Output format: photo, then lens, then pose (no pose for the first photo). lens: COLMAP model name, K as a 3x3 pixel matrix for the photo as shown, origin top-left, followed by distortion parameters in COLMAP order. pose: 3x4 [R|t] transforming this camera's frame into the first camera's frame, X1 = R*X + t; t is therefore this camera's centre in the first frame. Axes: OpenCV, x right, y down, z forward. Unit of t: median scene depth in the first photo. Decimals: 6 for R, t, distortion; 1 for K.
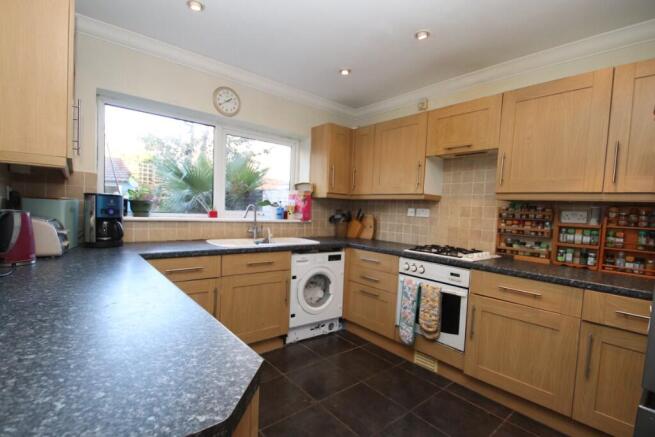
lens RADIAL K [[305.3, 0, 327.6], [0, 305.3, 225.6], [0, 0, 1]] dist [0.008694, -0.016119]
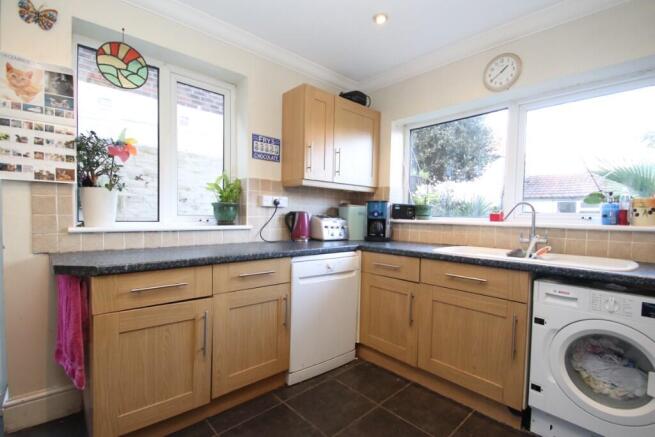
lens RADIAL K [[305.3, 0, 327.6], [0, 305.3, 225.6], [0, 0, 1]] dist [0.008694, -0.016119]
pose [[0.049286, -0.007020, -0.998760, 0.438743], [-0.065305, 0.997813, -0.010236, 0.022654], [0.996647, 0.065728, 0.048720, 0.563843]]
